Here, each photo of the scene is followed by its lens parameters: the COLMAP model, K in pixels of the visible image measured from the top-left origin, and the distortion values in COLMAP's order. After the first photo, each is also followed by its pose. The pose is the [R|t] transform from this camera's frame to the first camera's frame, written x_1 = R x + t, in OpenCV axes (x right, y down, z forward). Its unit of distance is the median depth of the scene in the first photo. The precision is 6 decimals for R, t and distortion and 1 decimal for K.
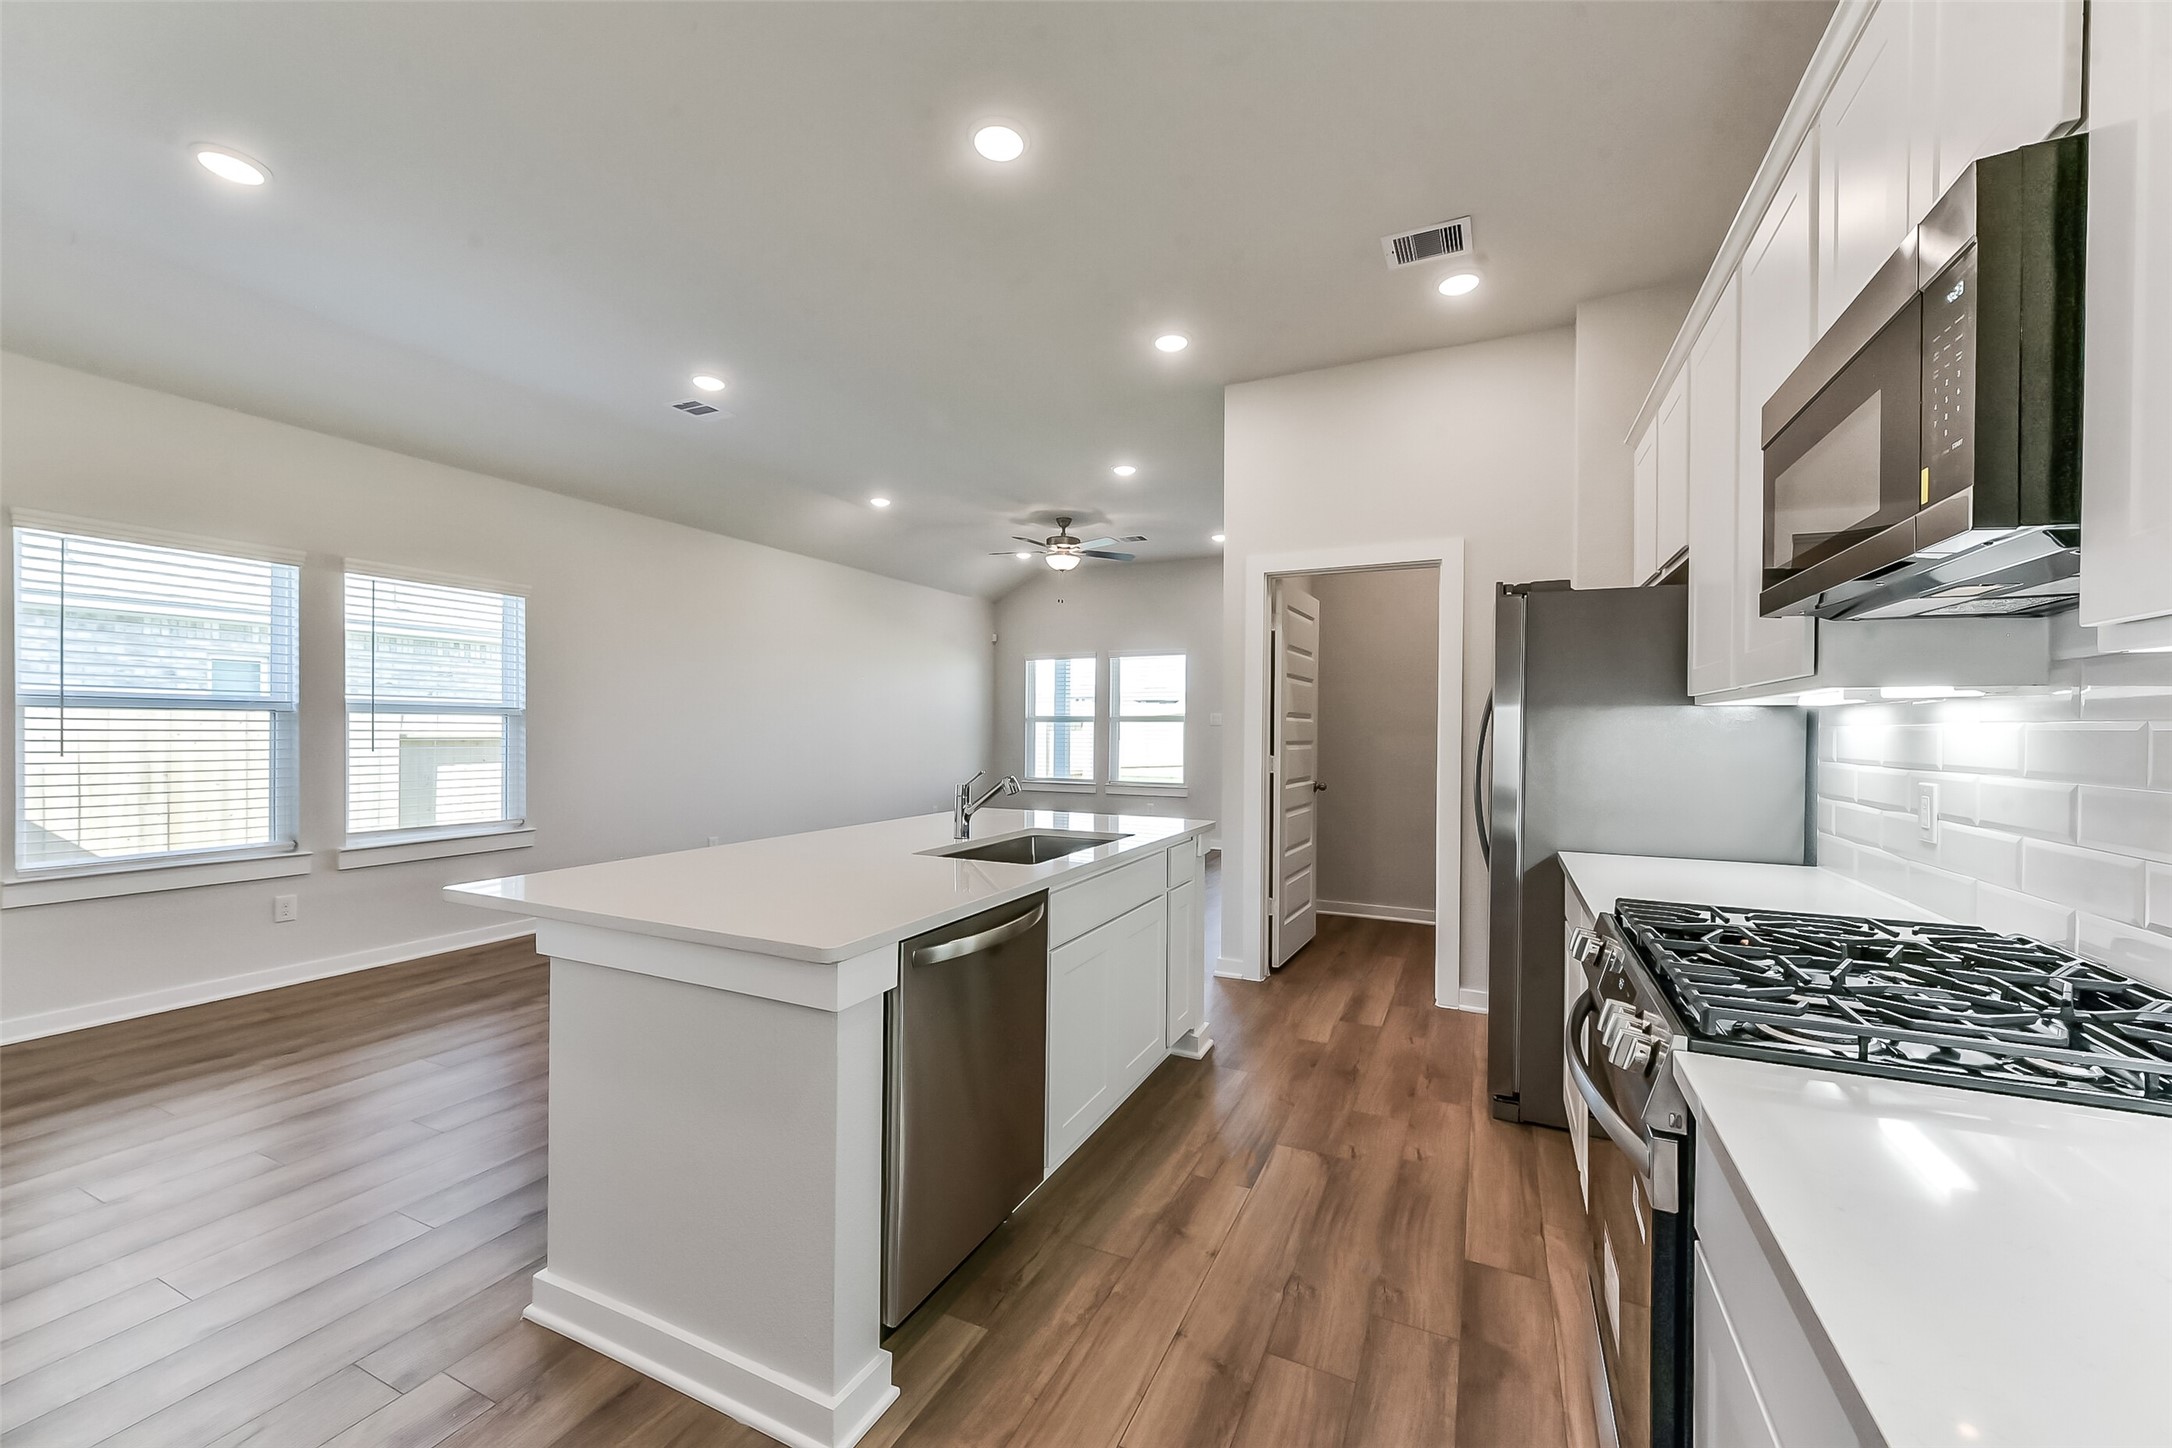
lens RADIAL K [[847.6, 0, 1084.0], [0, 847.6, 726.5], [0, 0, 1]] dist [0.004307, 0.000969]
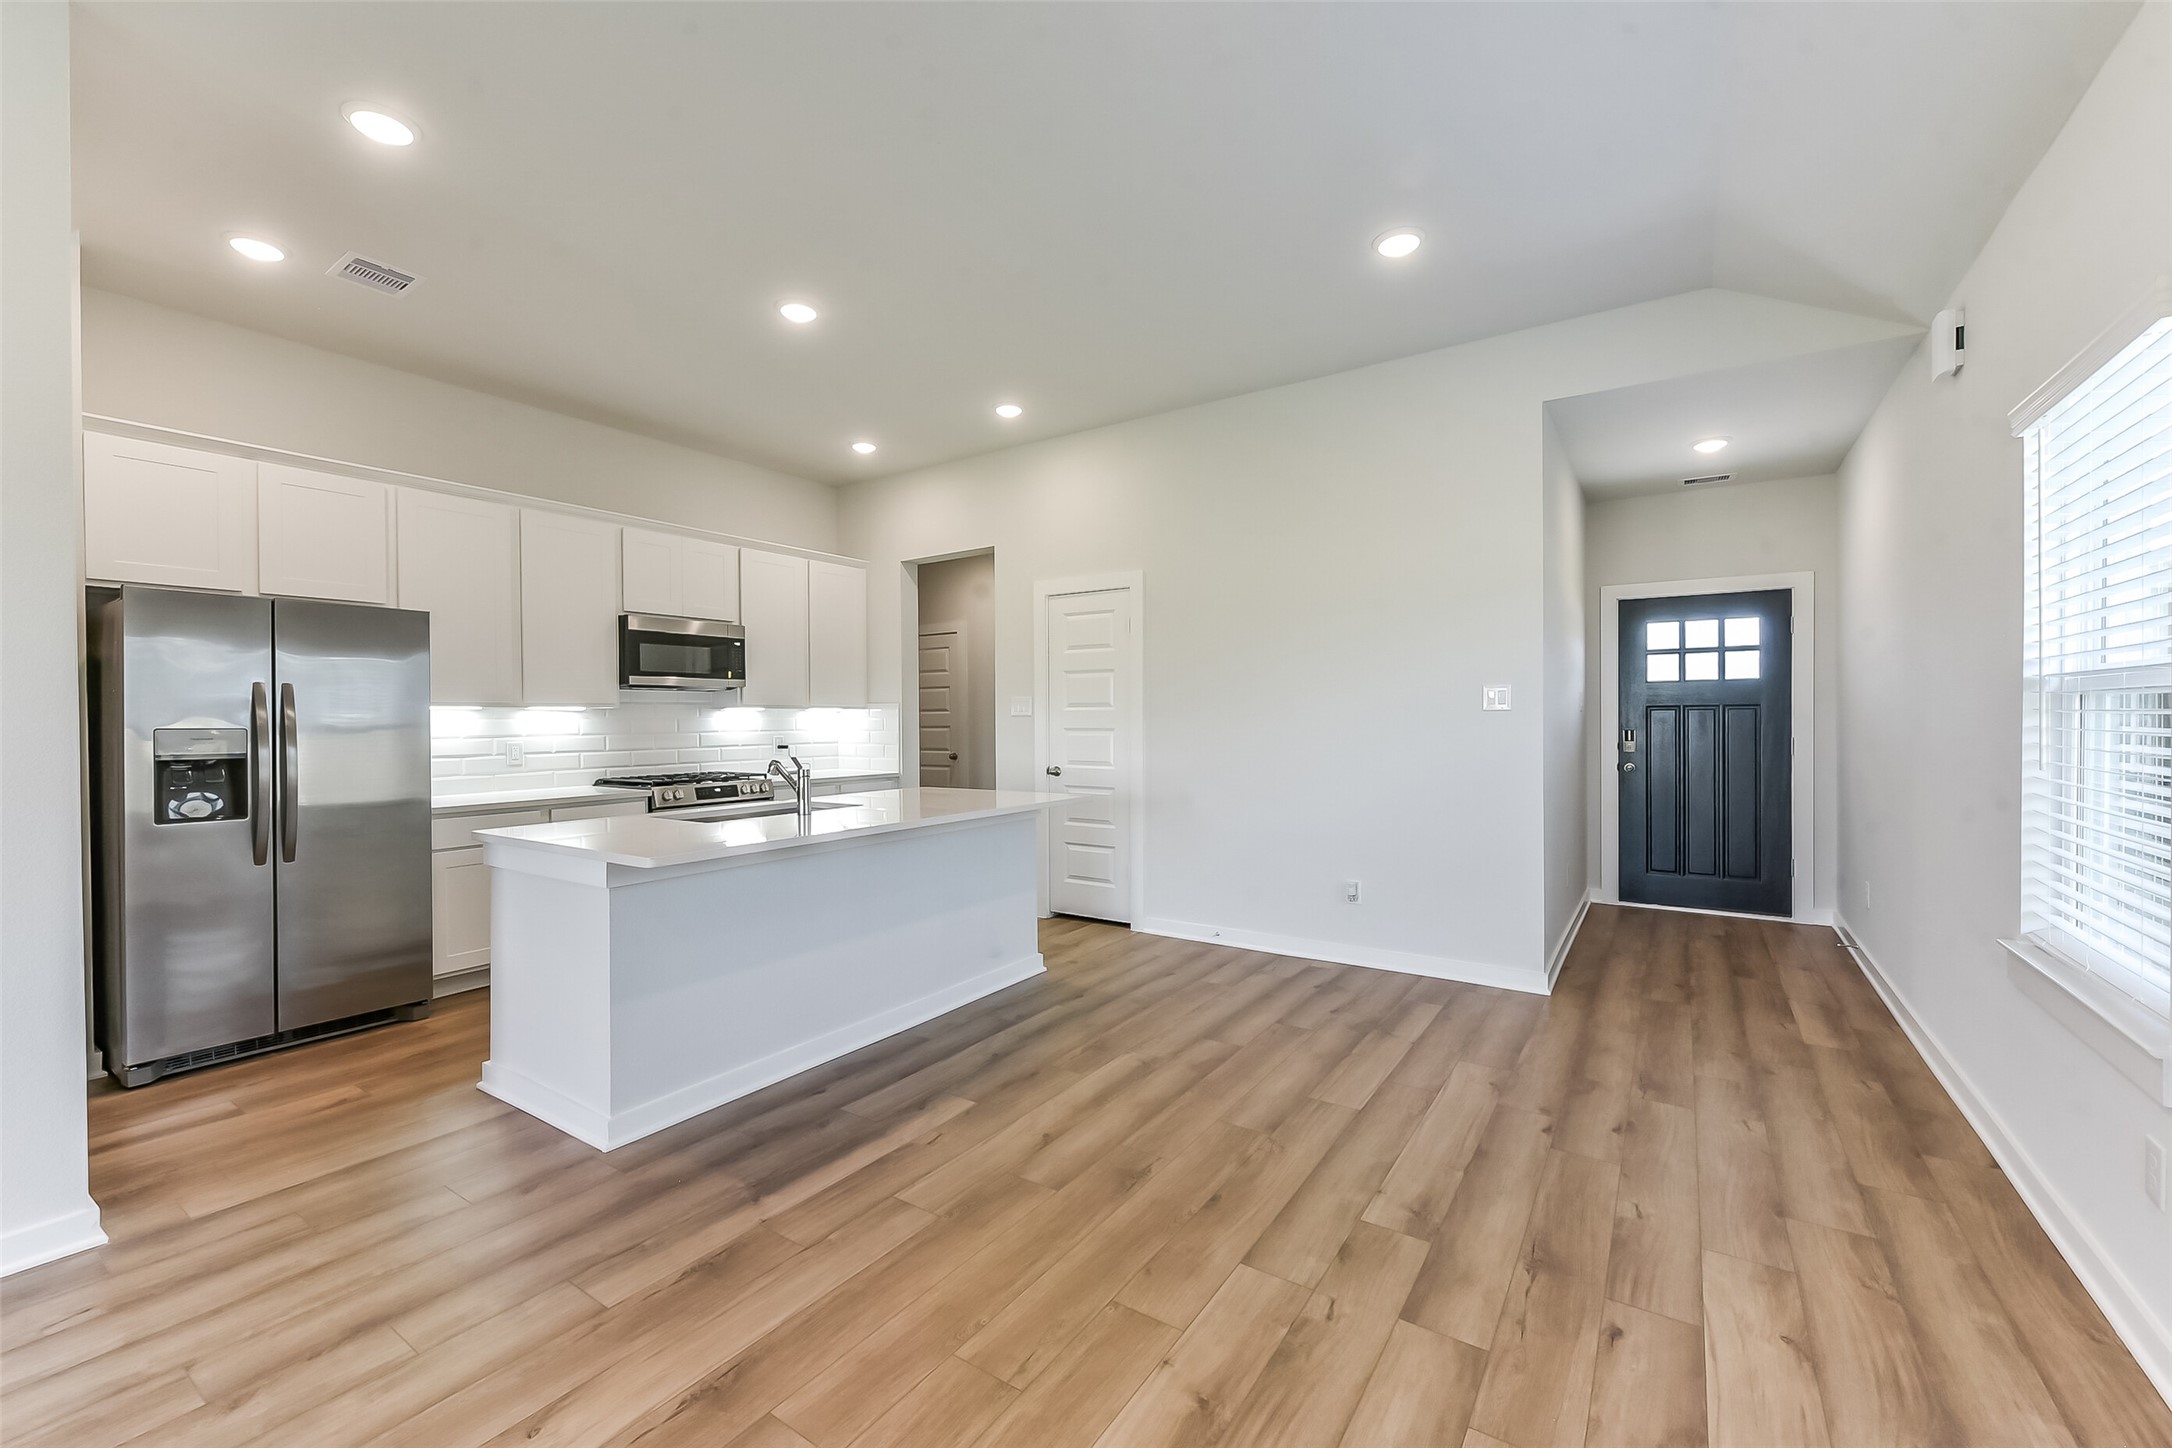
lens RADIAL K [[875.7, 0, 1097.2], [0, 875.7, 729.7], [0, 0, 1]] dist [0.000667, -0.000412]
pose [[-0.990317, -0.001919, 0.138813, -0.496982], [-0.000140, 0.999918, 0.012823, -0.002677], [-0.138826, 0.012679, -0.990236, 1.488555]]
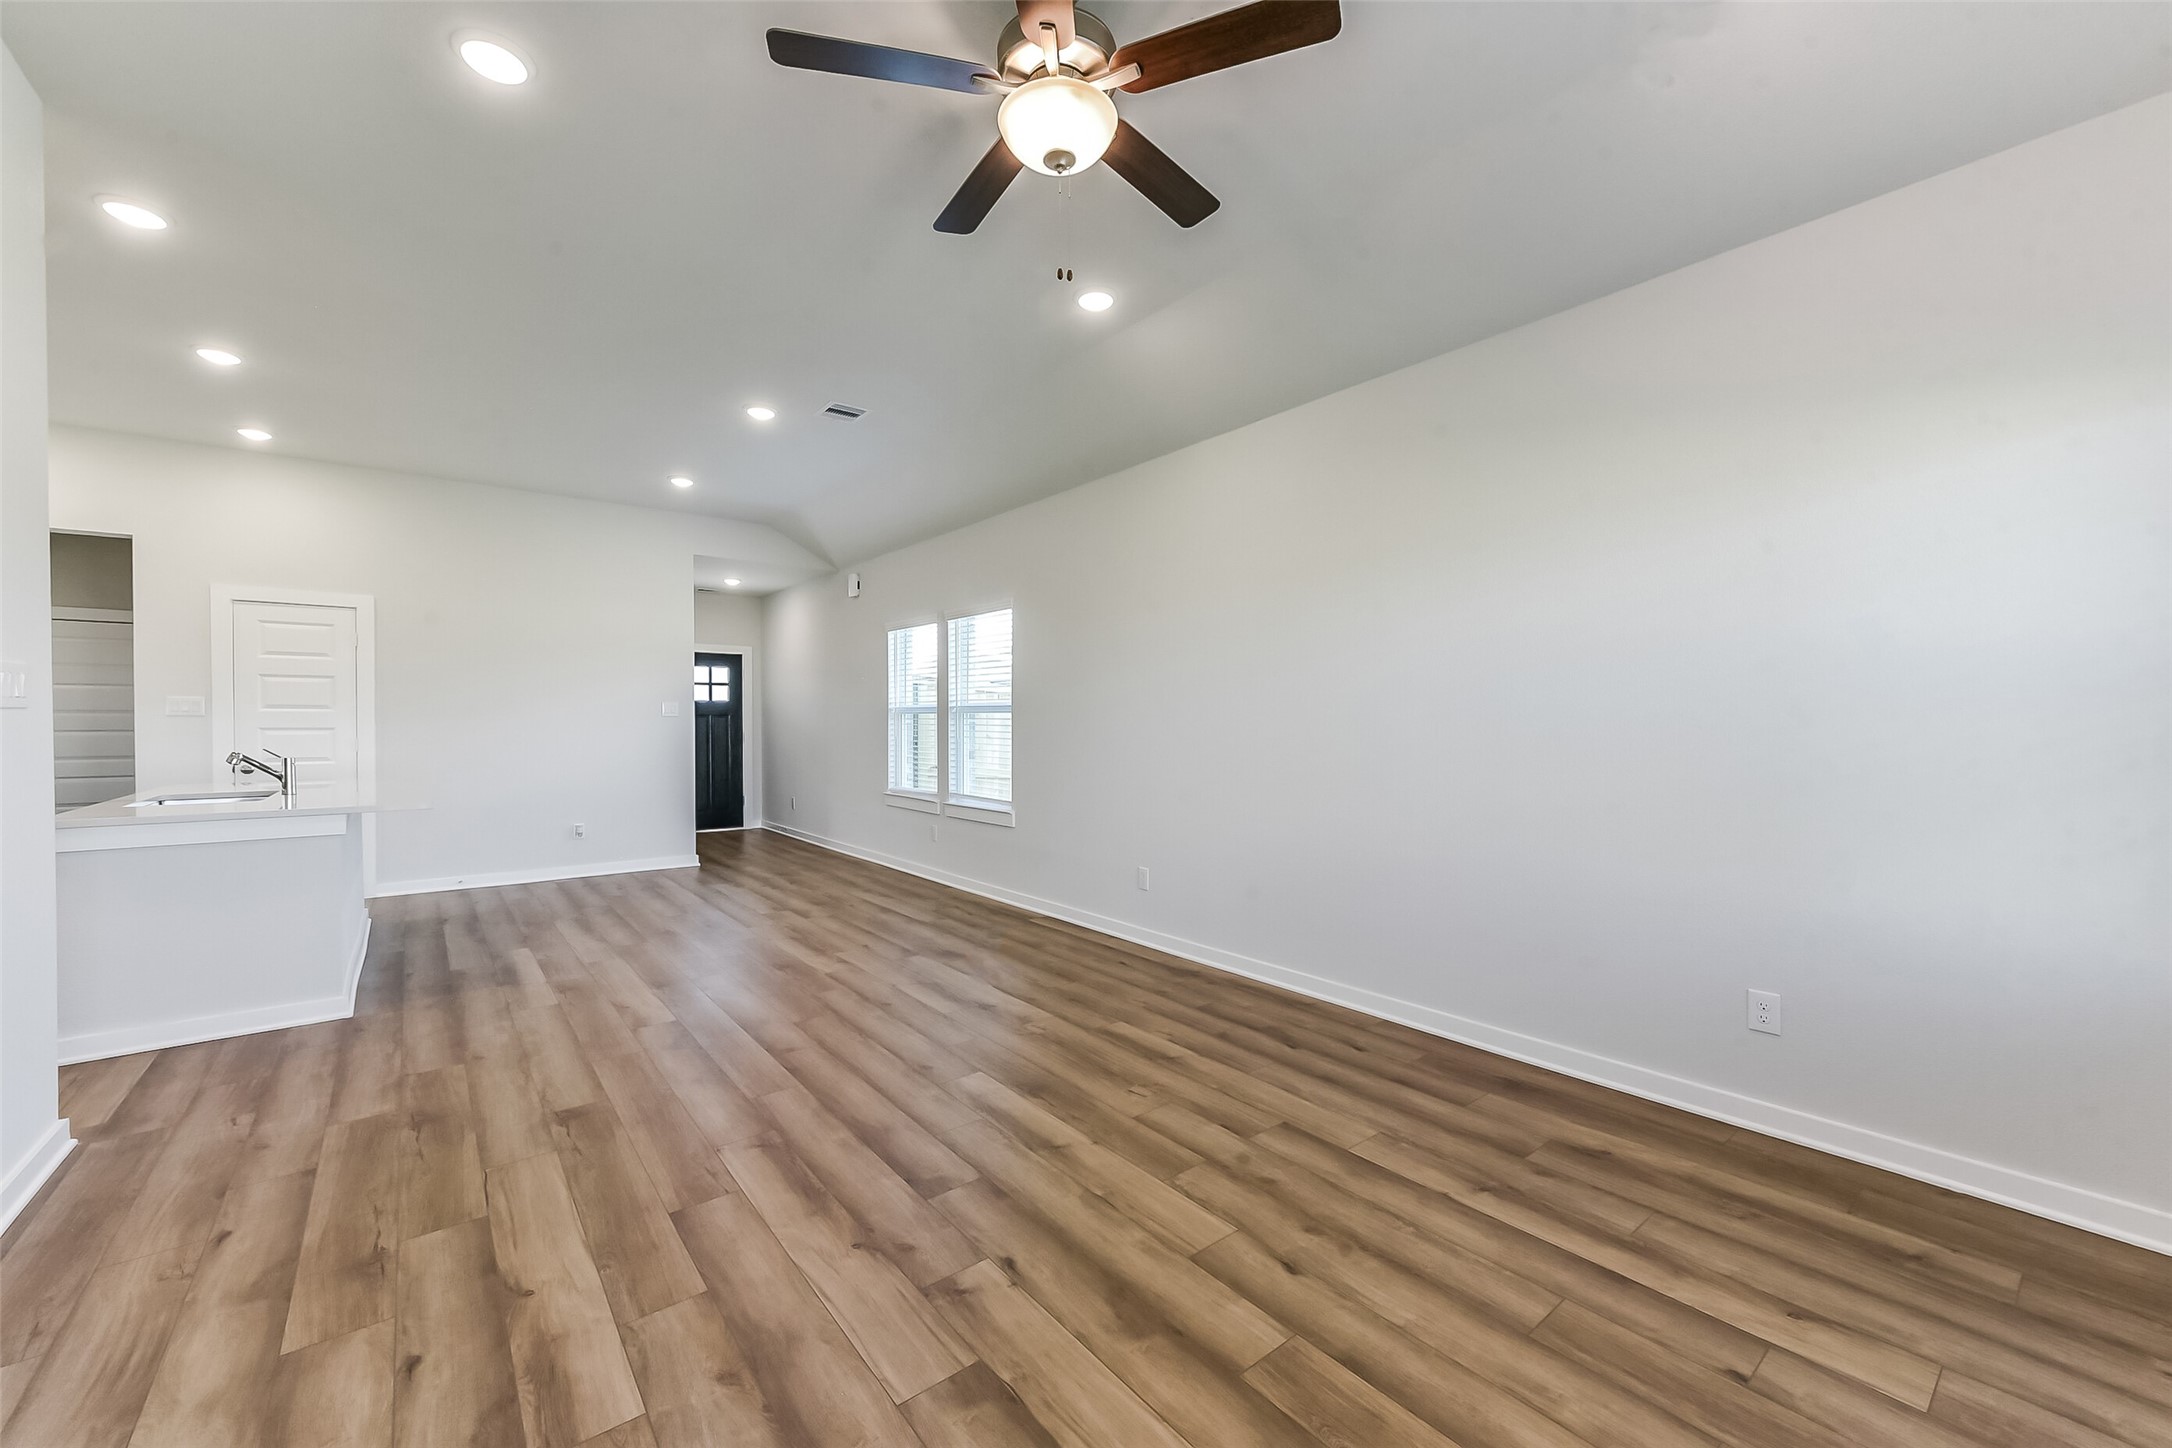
lens RADIAL K [[847.6, 0, 1092.5], [0, 847.6, 720.1], [0, 0, 1]] dist [0.004307, 0.000969]
pose [[-0.430370, -0.008291, -0.902615, 0.401747], [-0.000678, 0.999961, -0.008862, 0.010578], [0.902652, -0.003202, -0.430358, 1.983624]]
